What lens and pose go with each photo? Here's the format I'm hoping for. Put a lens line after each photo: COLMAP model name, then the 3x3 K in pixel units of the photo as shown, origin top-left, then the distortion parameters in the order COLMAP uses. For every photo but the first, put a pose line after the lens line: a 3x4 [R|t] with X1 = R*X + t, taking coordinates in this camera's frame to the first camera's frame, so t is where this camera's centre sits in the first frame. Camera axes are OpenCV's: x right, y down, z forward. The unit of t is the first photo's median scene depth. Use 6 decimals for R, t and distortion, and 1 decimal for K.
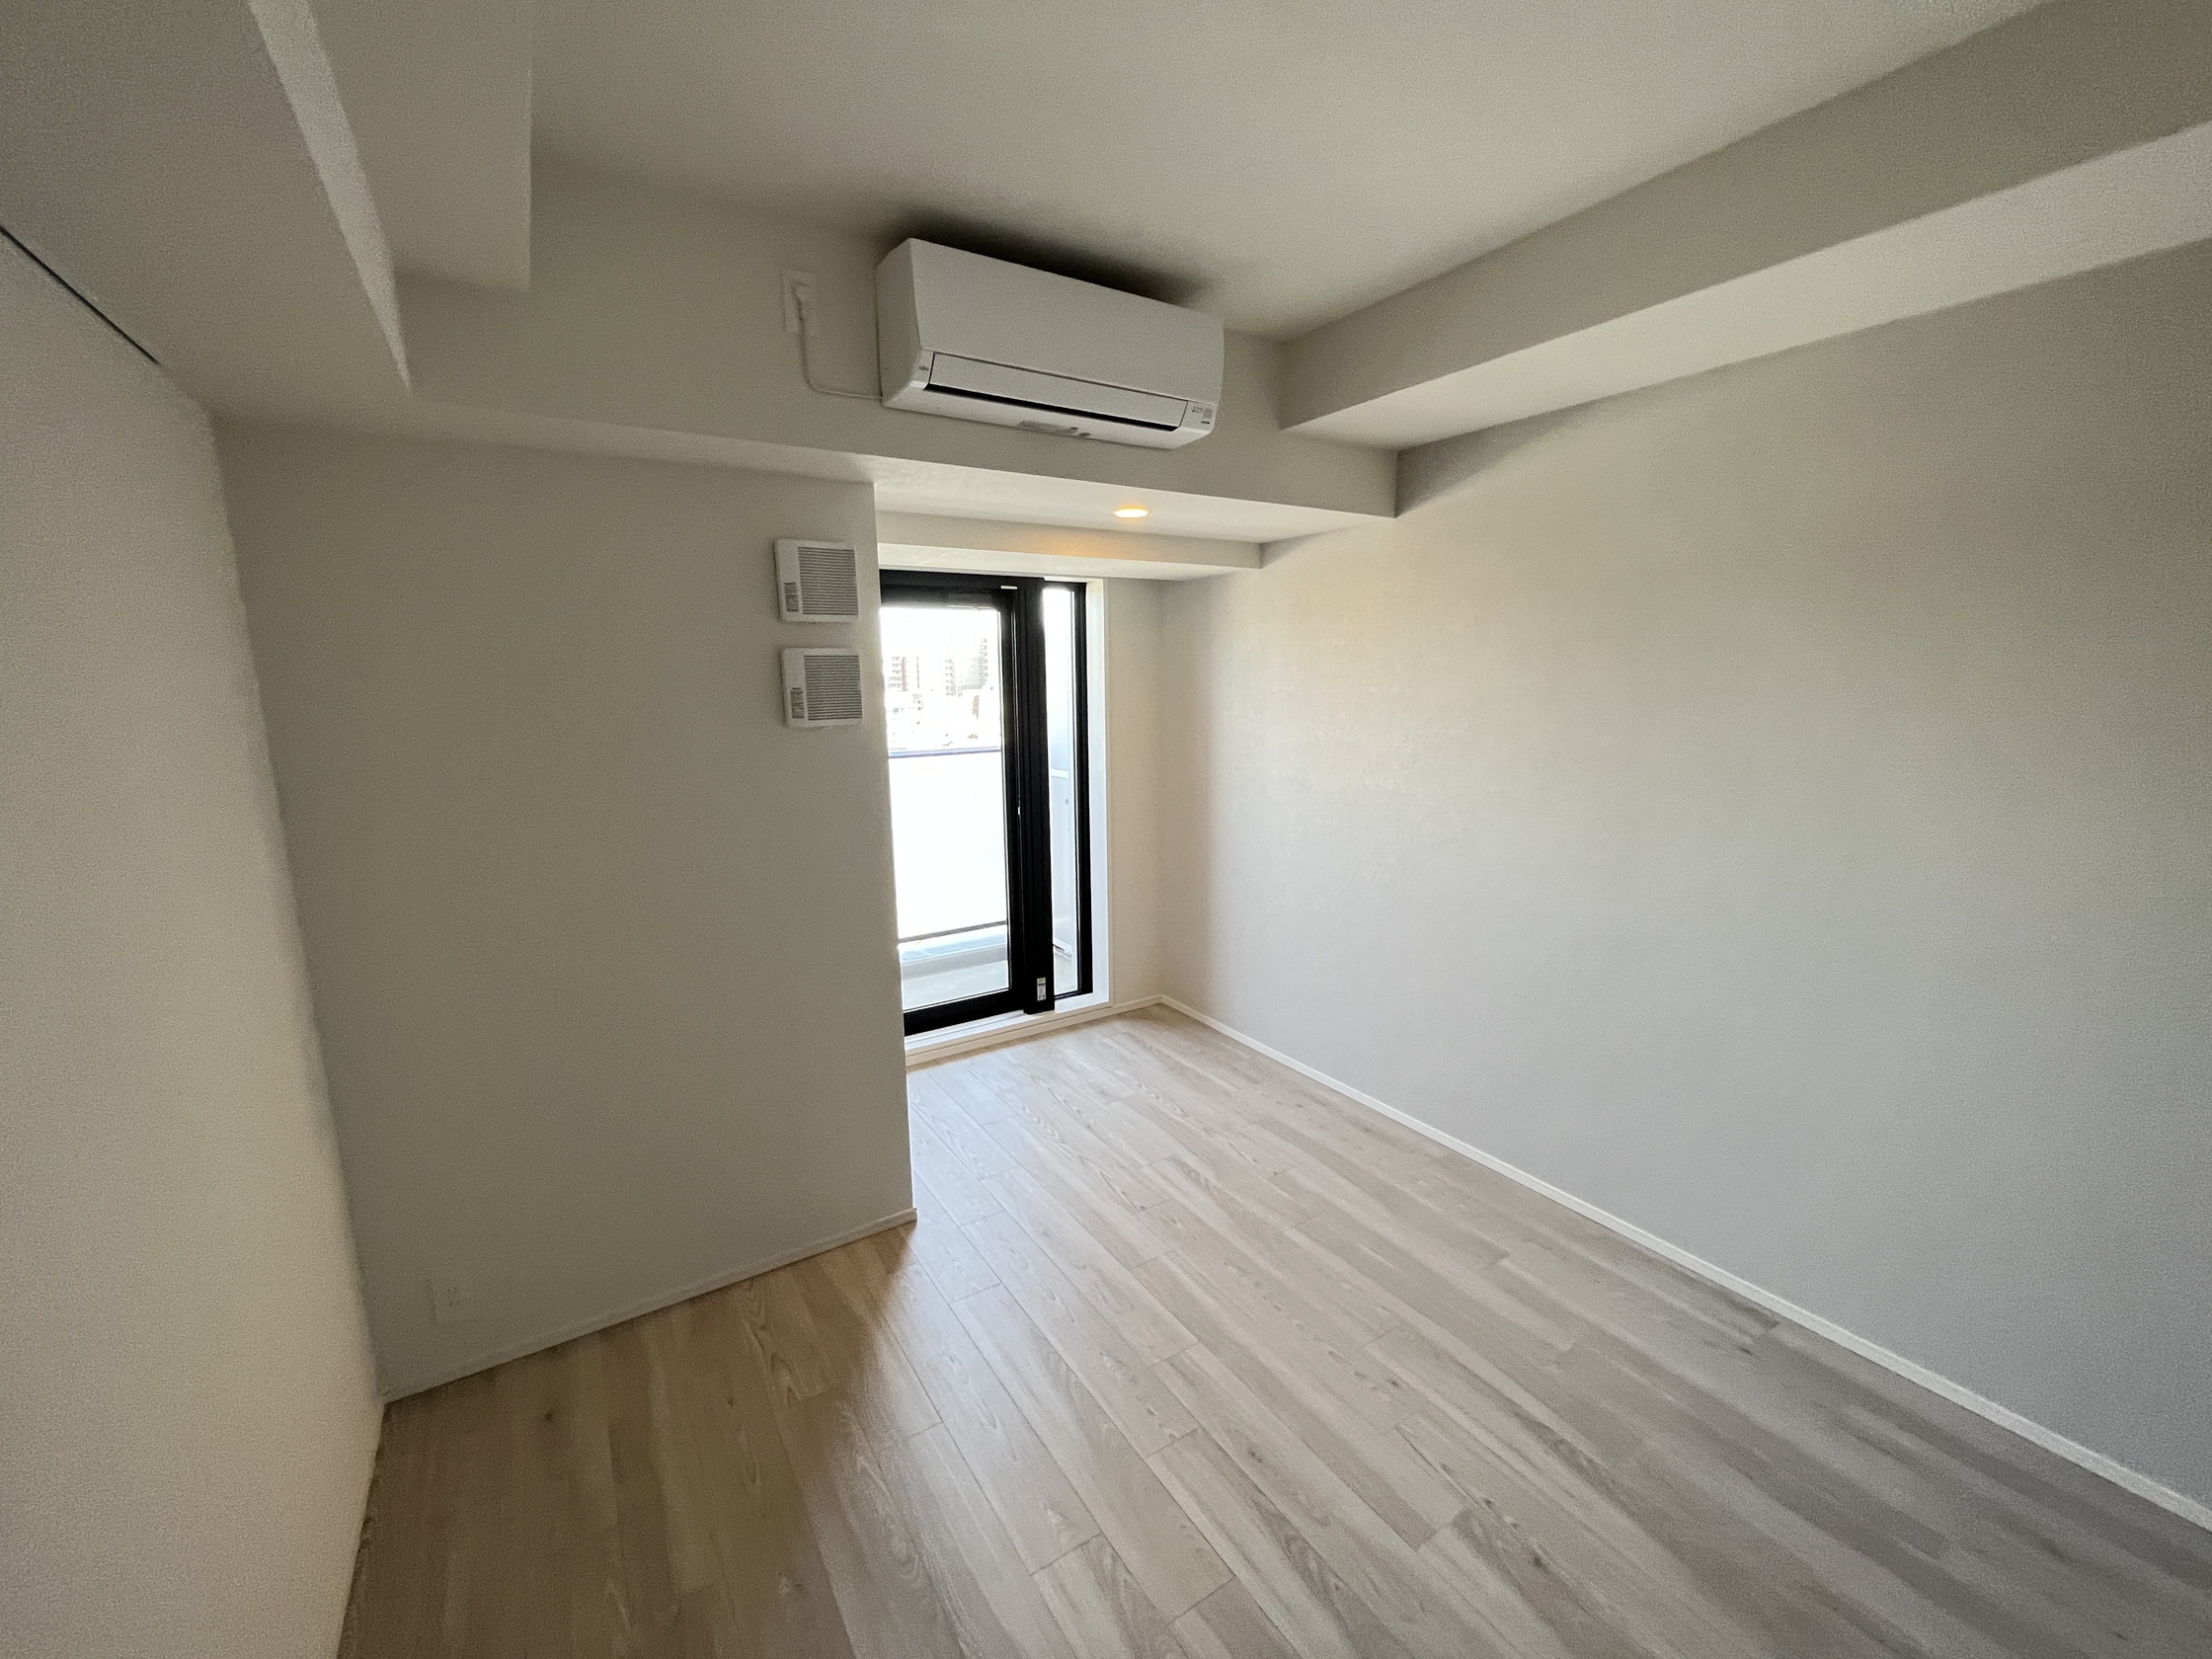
lens RADIAL K [[897.0, 0, 1106.0], [0, 897.0, 829.5], [0, 0, 1]] dist [0.000747, 0.000084]
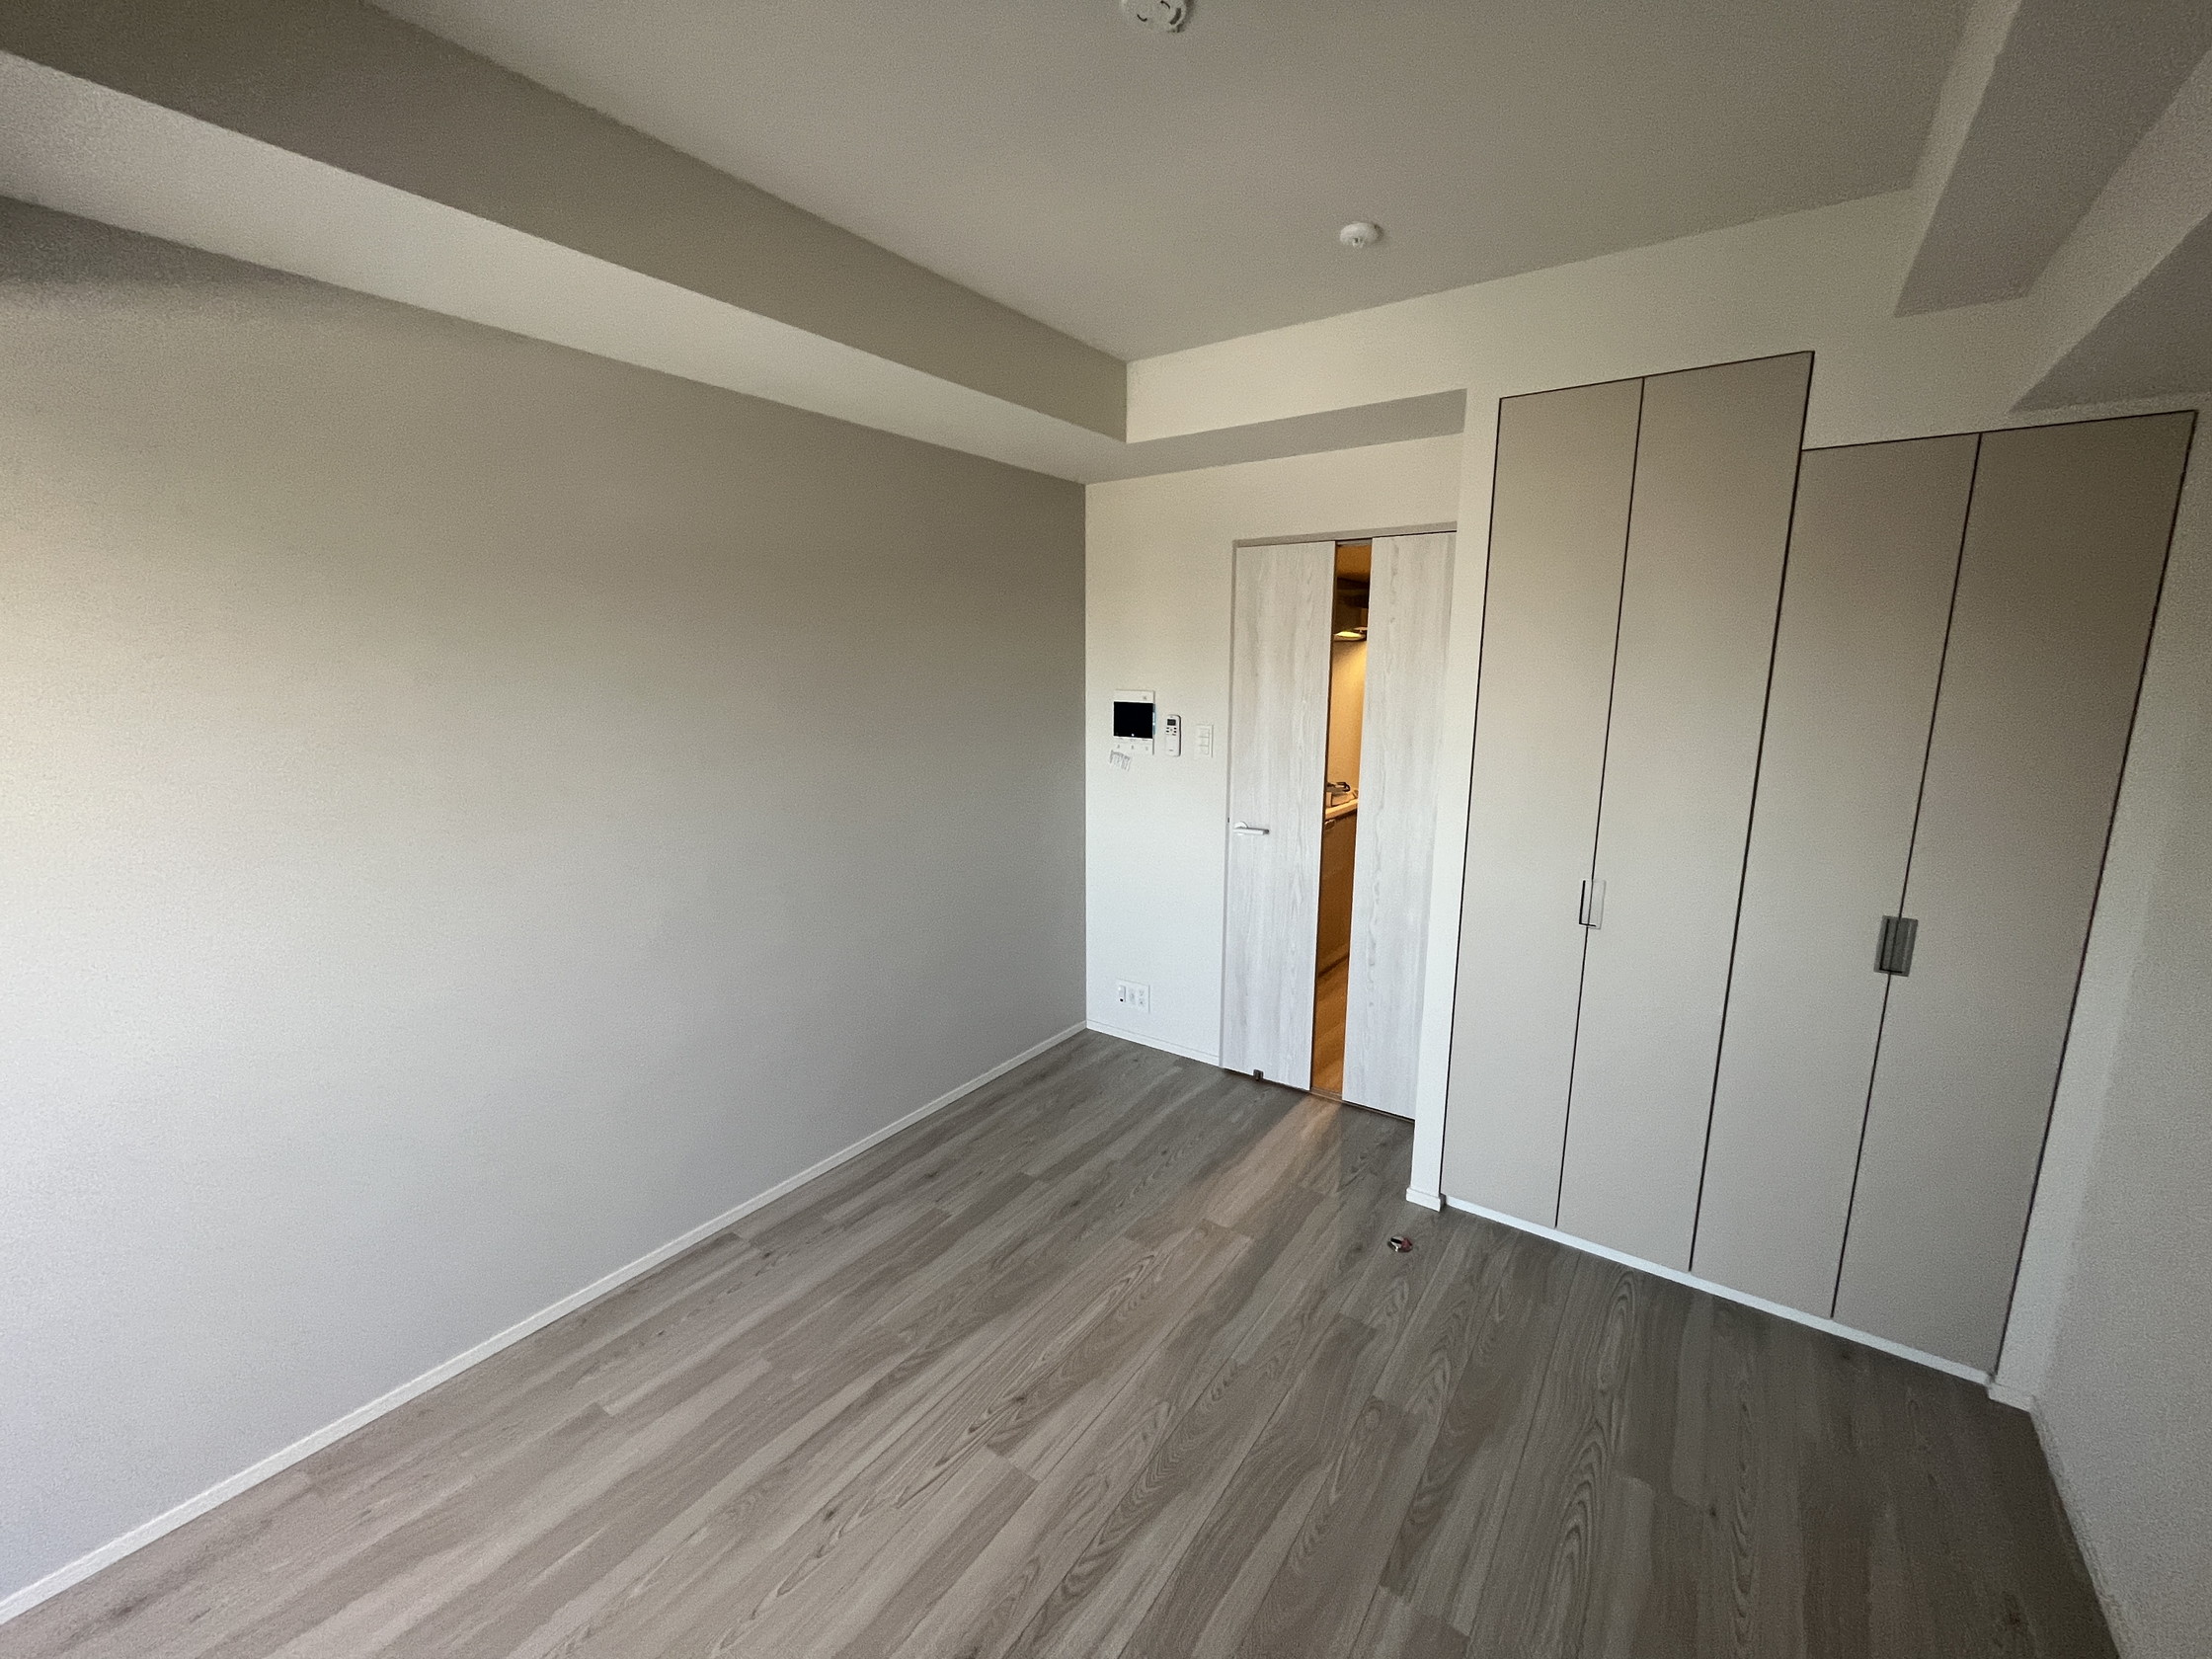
lens RADIAL K [[897.0, 0, 1106.0], [0, 897.0, 829.5], [0, 0, 1]] dist [0.000747, 0.000084]
pose [[-0.376844, -0.159517, 0.912438, -0.411842], [0.158452, 0.959438, 0.233176, -0.145089], [-0.912623, 0.232449, -0.336283, 0.832949]]
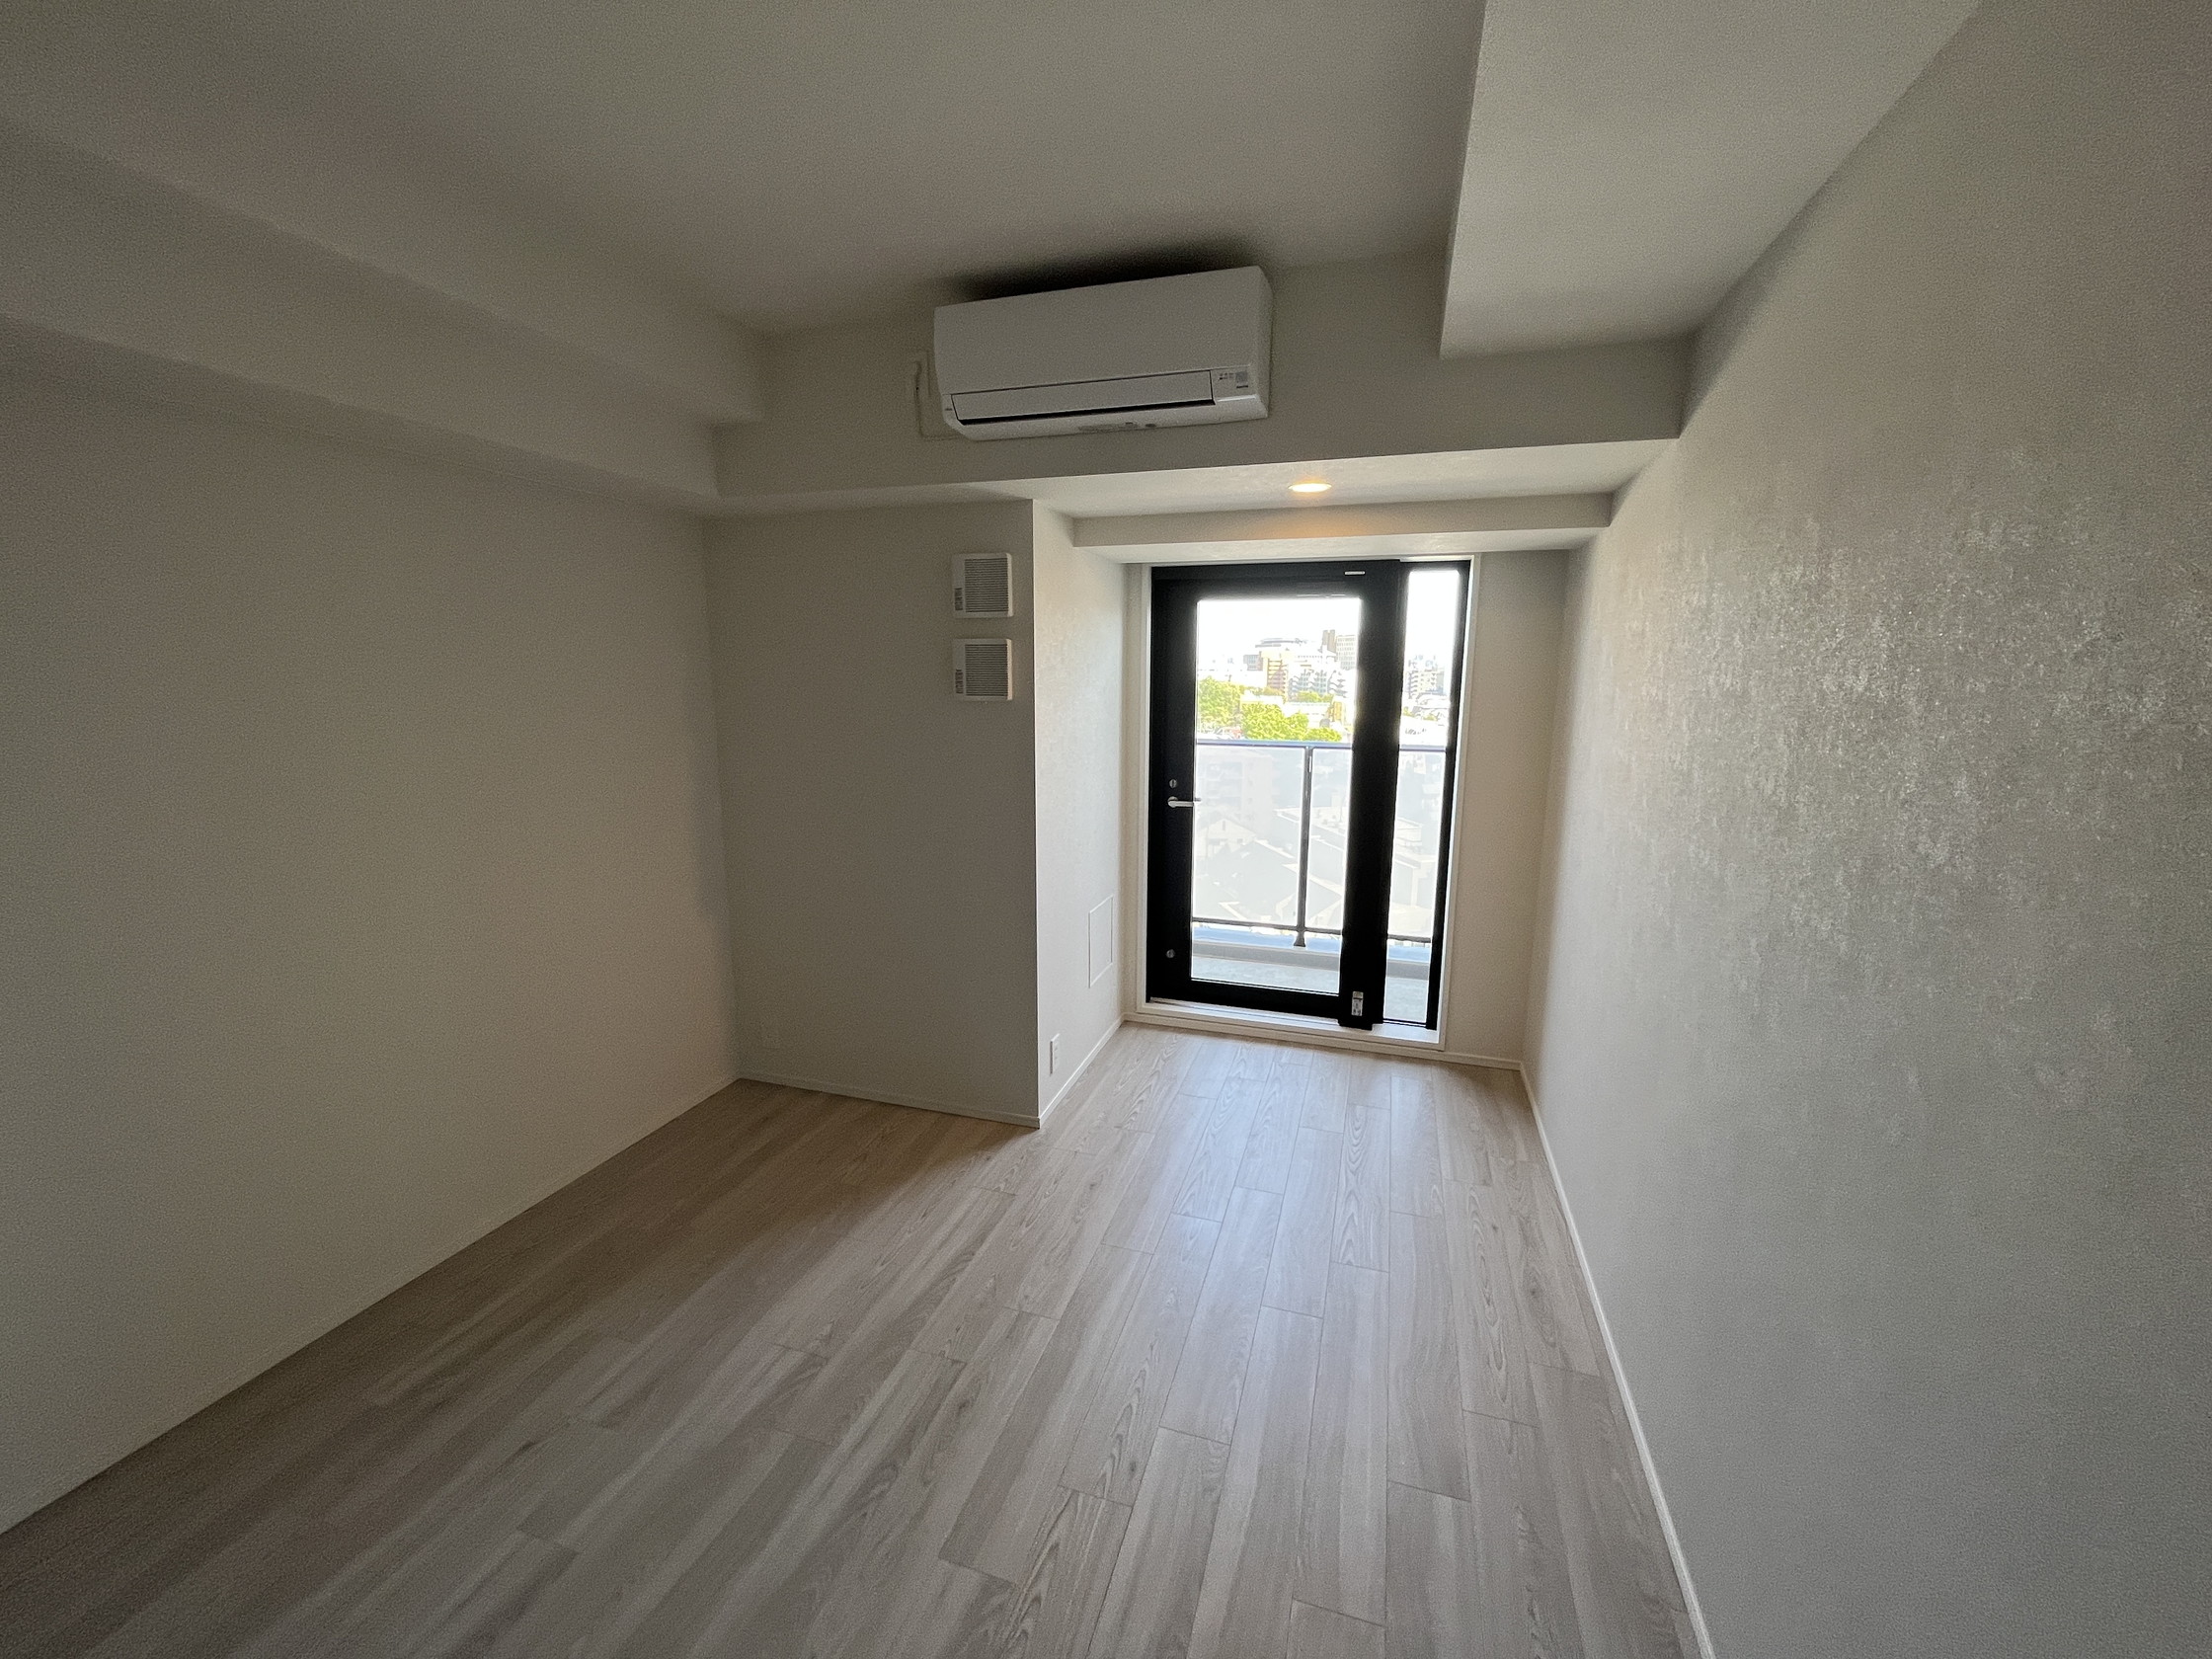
lens RADIAL K [[896.3, 0, 1108.8], [0, 896.3, 826.5], [0, 0, 1]] dist [-0.011336, 0.000065]
pose [[0.639324, 0.146278, -0.754896, 0.809338], [-0.144808, 0.987077, 0.068630, -0.055640], [0.755179, 0.065439, 0.652244, 0.344482]]
